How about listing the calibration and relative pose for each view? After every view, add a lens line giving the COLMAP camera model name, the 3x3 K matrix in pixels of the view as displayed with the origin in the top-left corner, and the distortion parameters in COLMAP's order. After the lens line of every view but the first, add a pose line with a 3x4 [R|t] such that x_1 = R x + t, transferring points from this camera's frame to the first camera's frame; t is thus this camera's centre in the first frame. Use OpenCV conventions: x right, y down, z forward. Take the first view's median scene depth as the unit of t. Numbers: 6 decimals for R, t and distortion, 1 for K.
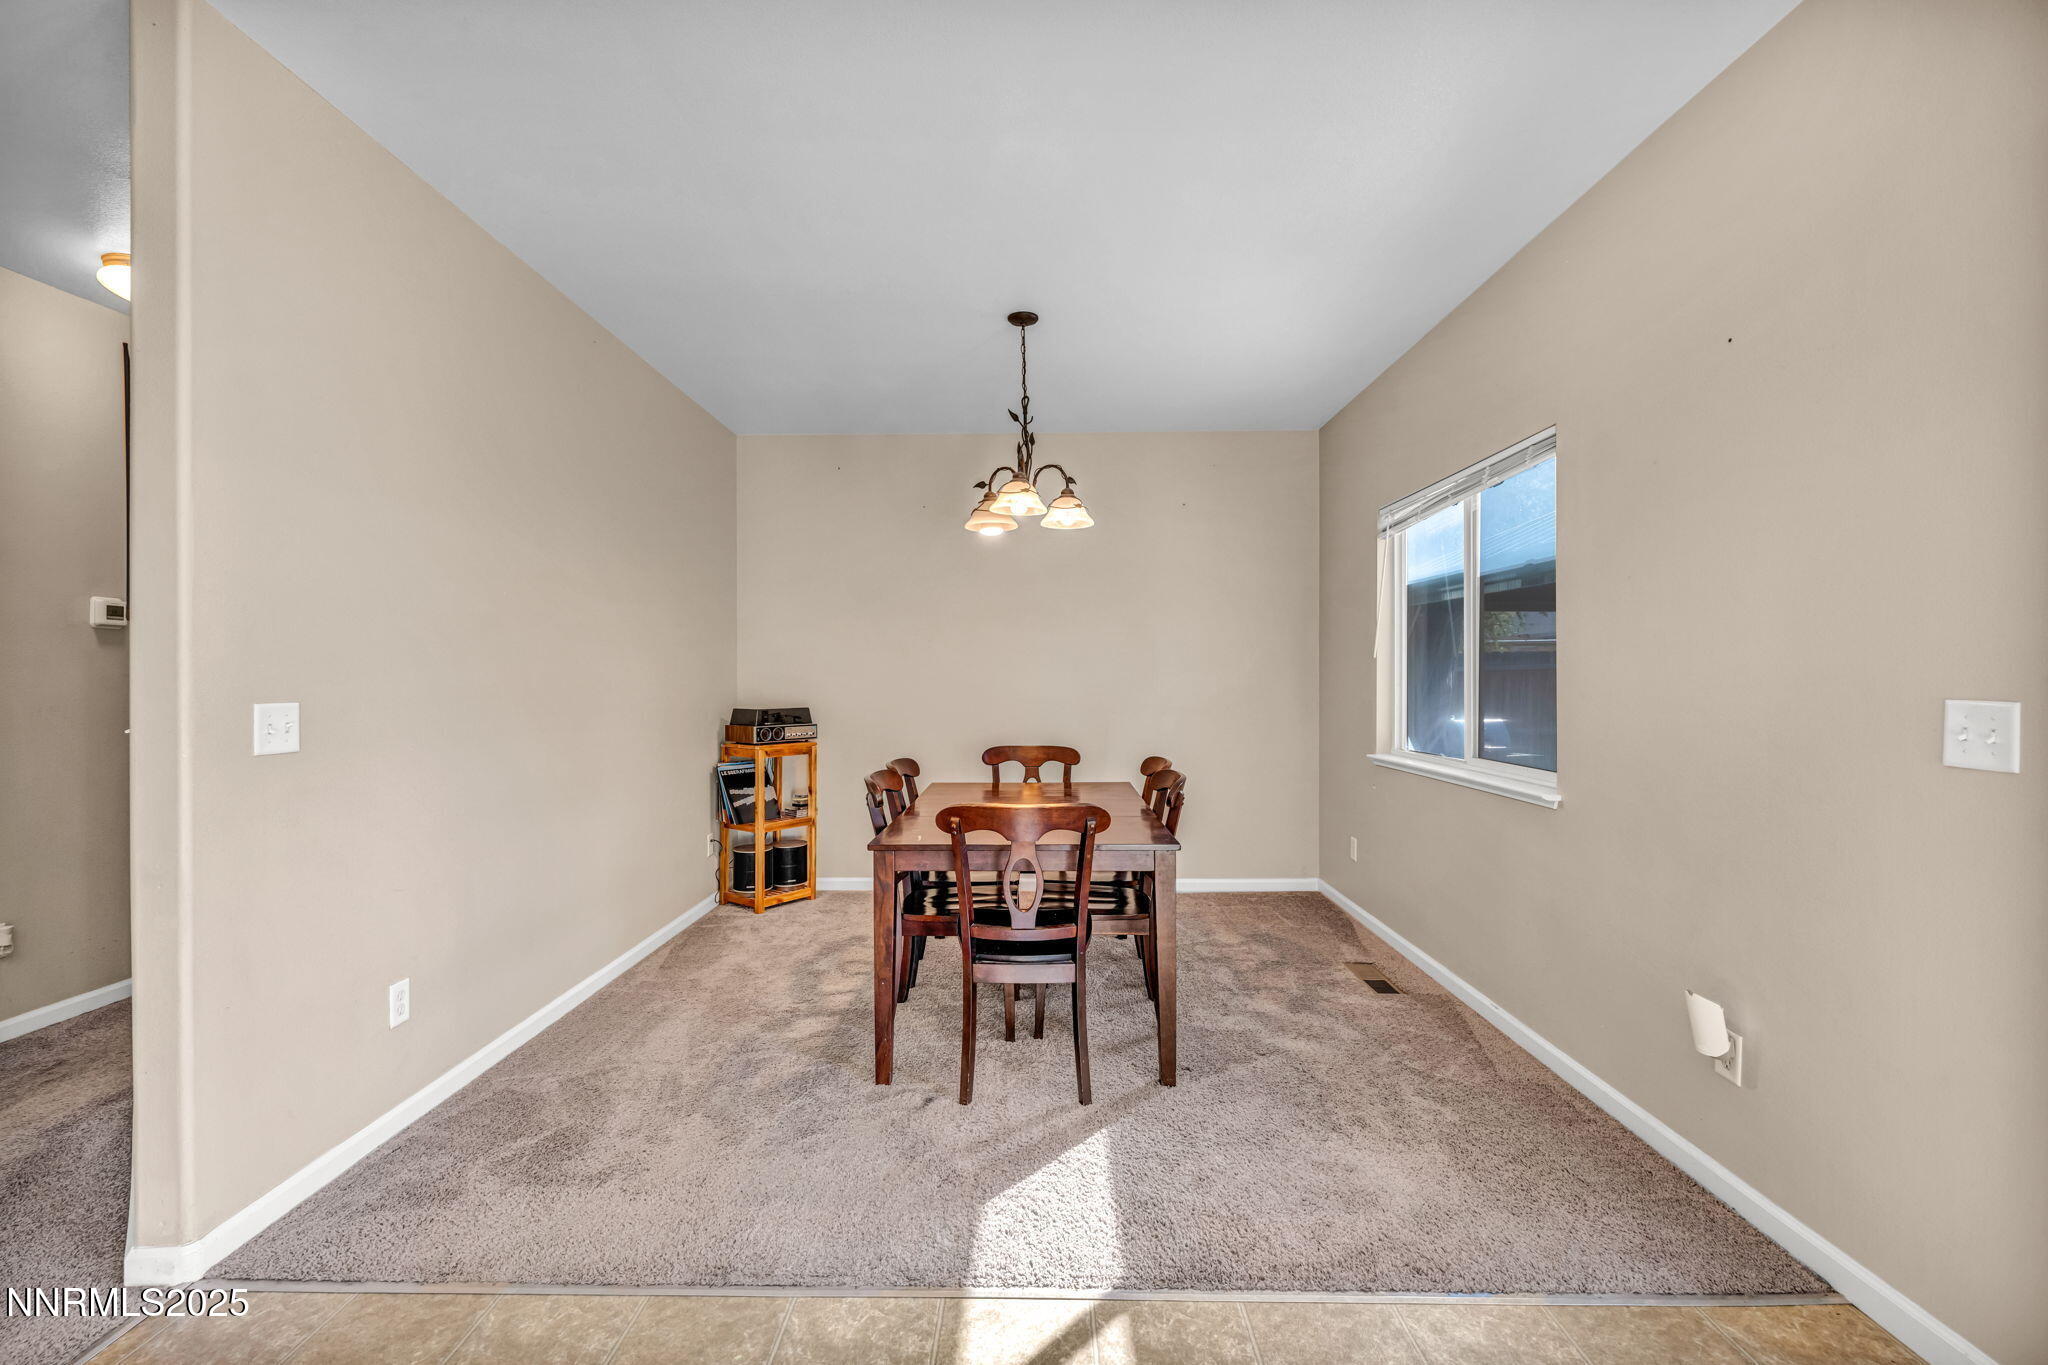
lens RADIAL K [[890.0, 0, 1023.2], [0, 890.0, 679.9], [0, 0, 1]] dist [0.001678, 0.000514]
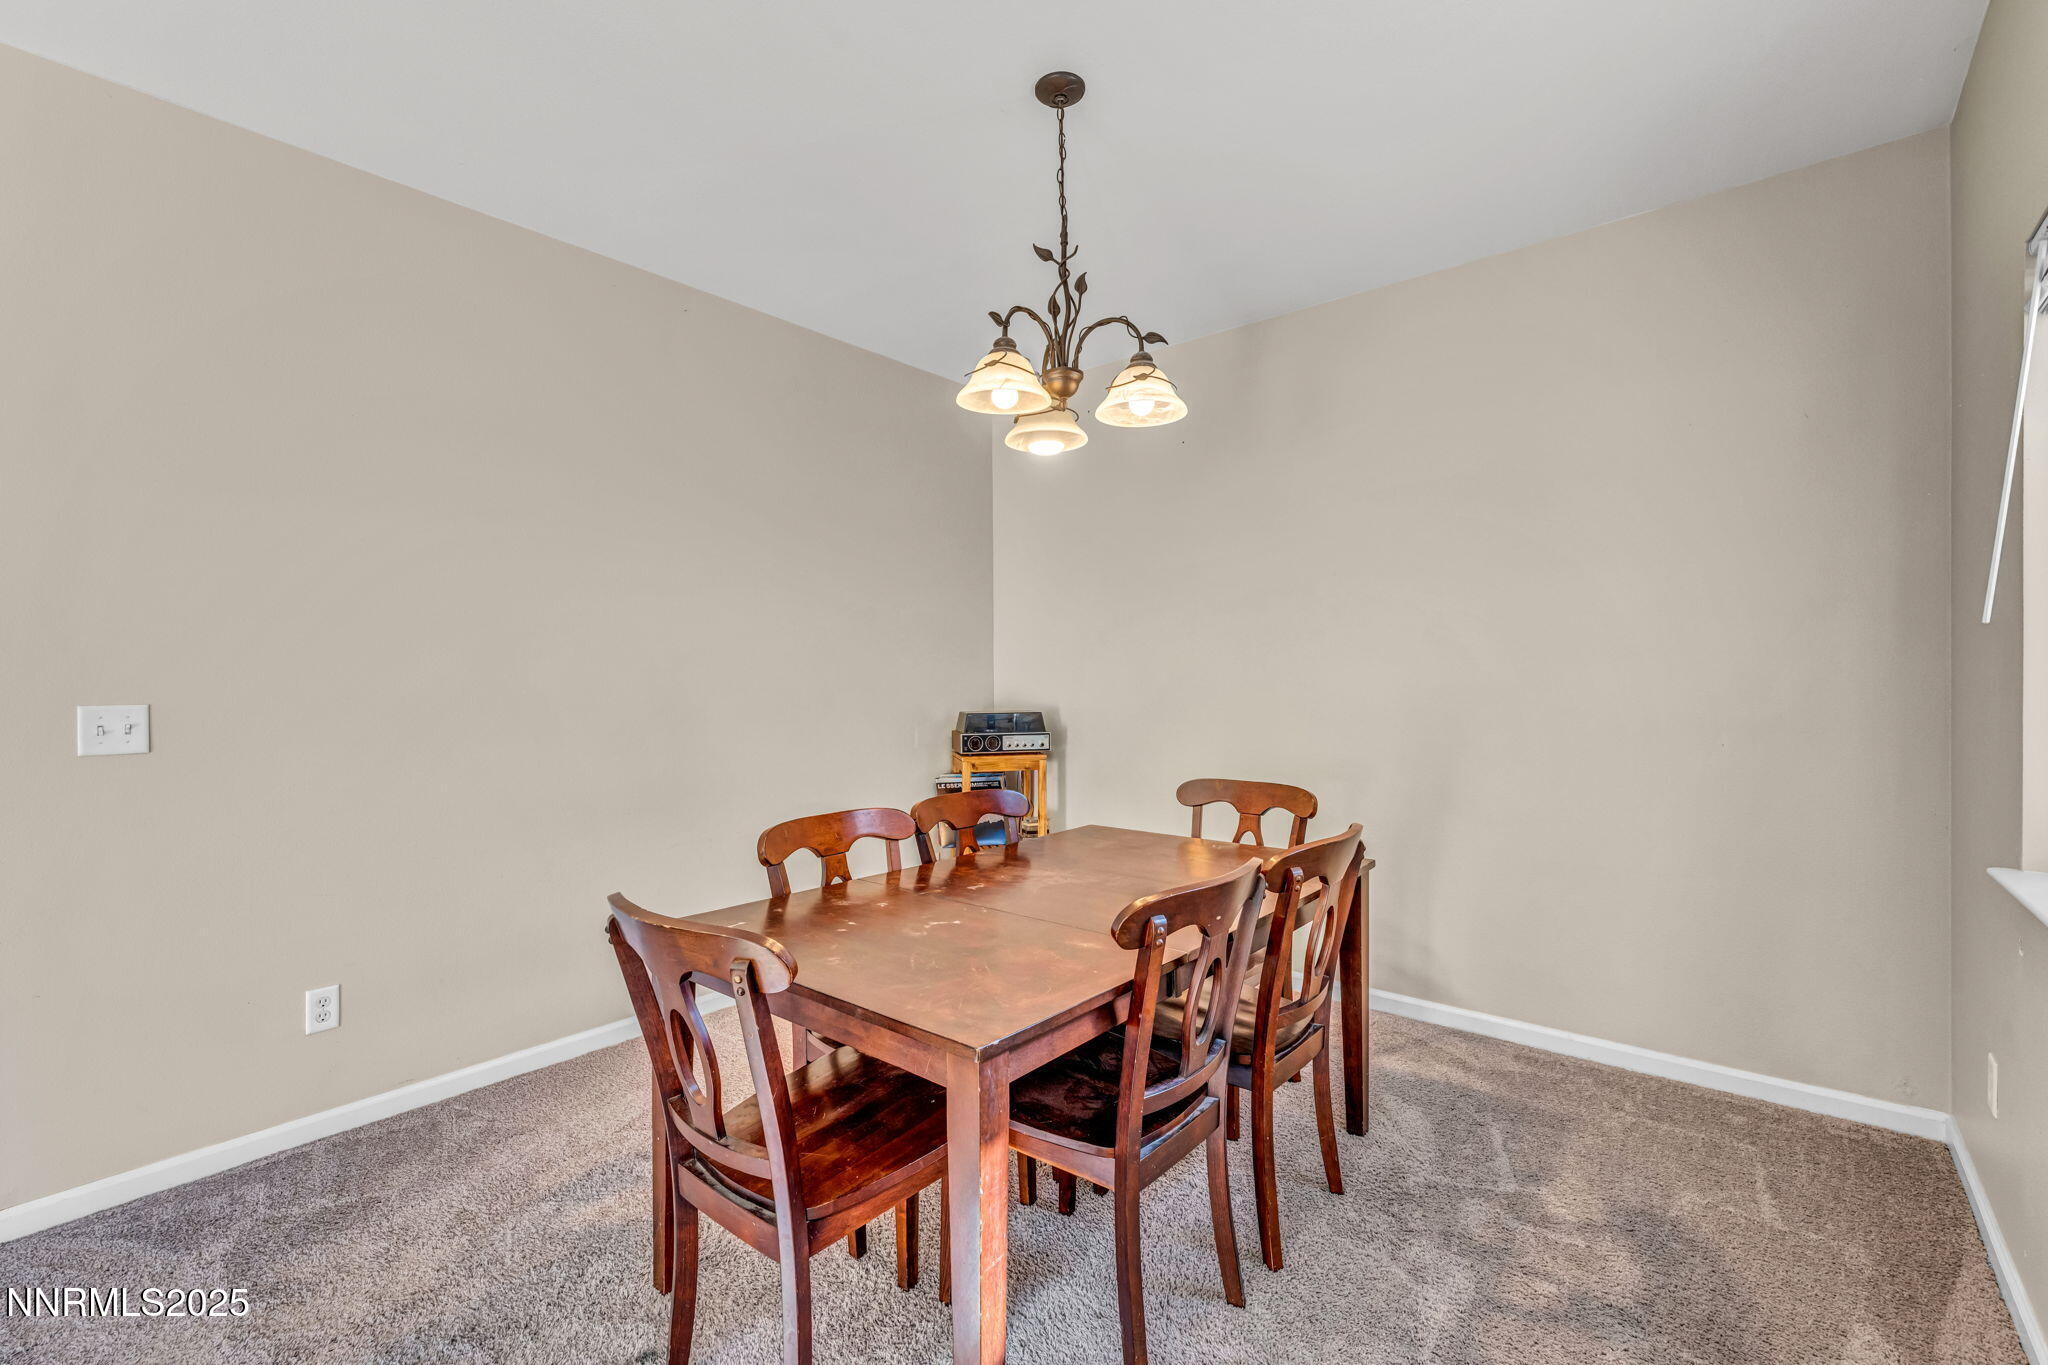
lens RADIAL K [[890.0, 0, 1023.2], [0, 890.0, 679.9], [0, 0, 1]] dist [0.001678, 0.000514]
pose [[0.775877, 0.002308, -0.630880, 0.357895], [0.001743, 0.999982, 0.005802, -0.004298], [0.630882, -0.005601, 0.775859, 0.496785]]
